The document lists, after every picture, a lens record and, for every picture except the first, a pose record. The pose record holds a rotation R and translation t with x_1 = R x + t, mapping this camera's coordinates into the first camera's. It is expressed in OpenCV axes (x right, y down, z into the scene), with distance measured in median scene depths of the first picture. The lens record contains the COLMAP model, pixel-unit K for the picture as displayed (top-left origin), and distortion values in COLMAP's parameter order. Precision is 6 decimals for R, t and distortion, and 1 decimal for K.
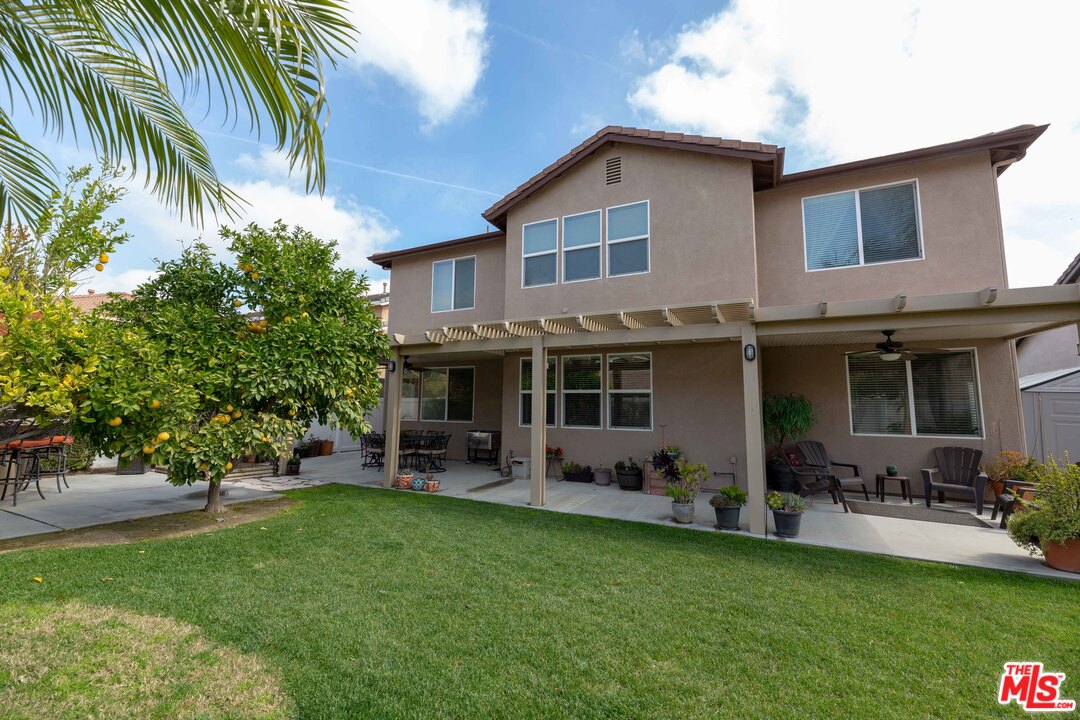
lens RADIAL K [[441.2, 0, 539.9], [0, 441.2, 349.7], [0, 0, 1]] dist [0.000608, 0.000138]
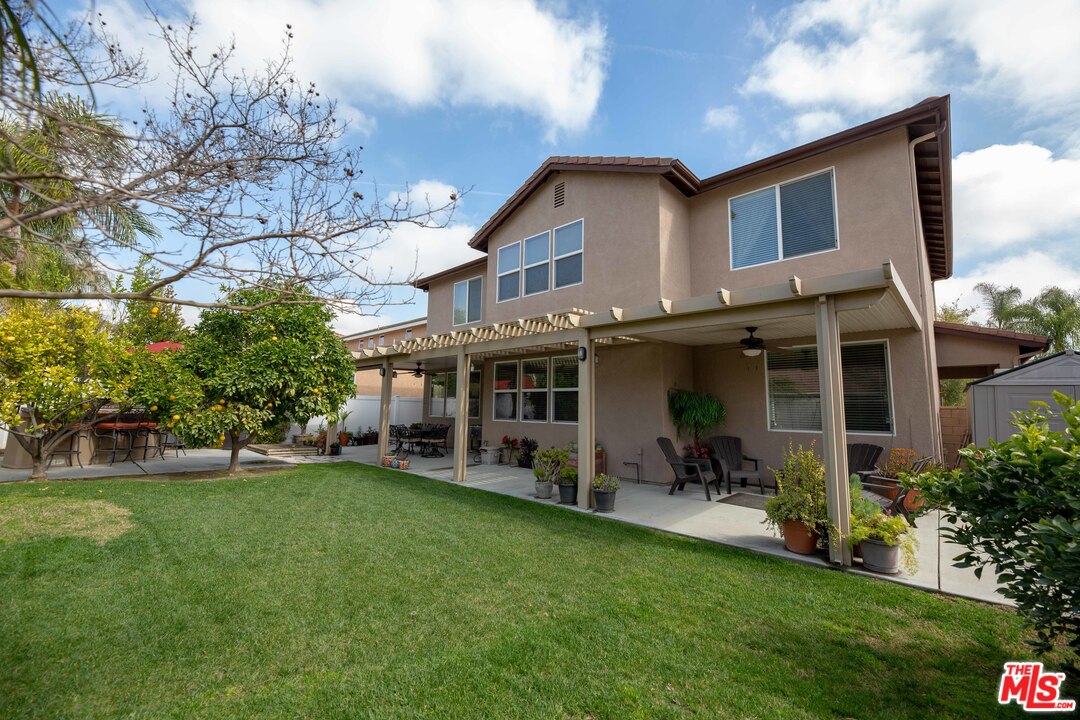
lens RADIAL K [[436.8, 0, 542.8], [0, 436.8, 349.0], [0, 0, 1]] dist [-0.000590, -0.000452]
pose [[0.957608, -0.036497, -0.285754, 0.468352], [0.033750, 0.999325, -0.014532, 0.004381], [0.286091, 0.004271, 0.958193, -0.091070]]
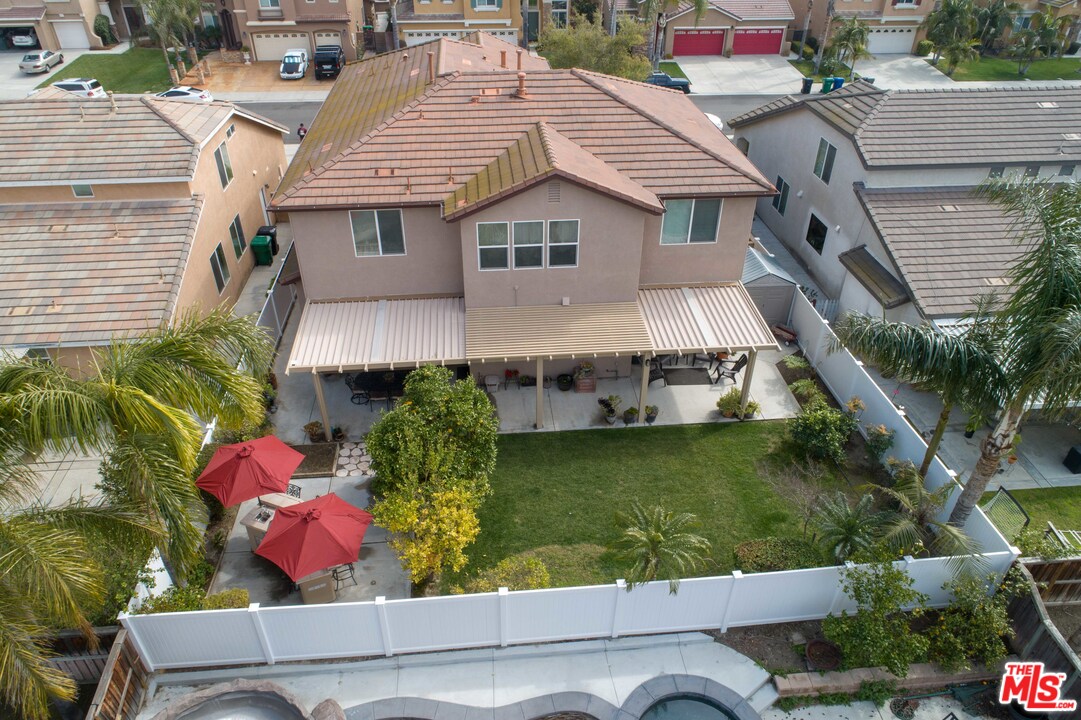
lens RADIAL K [[719.9, 0, 540.5], [0, 719.9, 360.0], [0, 0, 1]] dist [-0.000934, -0.000042]
pose [[0.856376, -0.301147, 0.419441, -0.980320], [-0.058918, 0.750019, 0.658787, -1.551034], [-0.512980, -0.588882, 0.624555, -0.643774]]
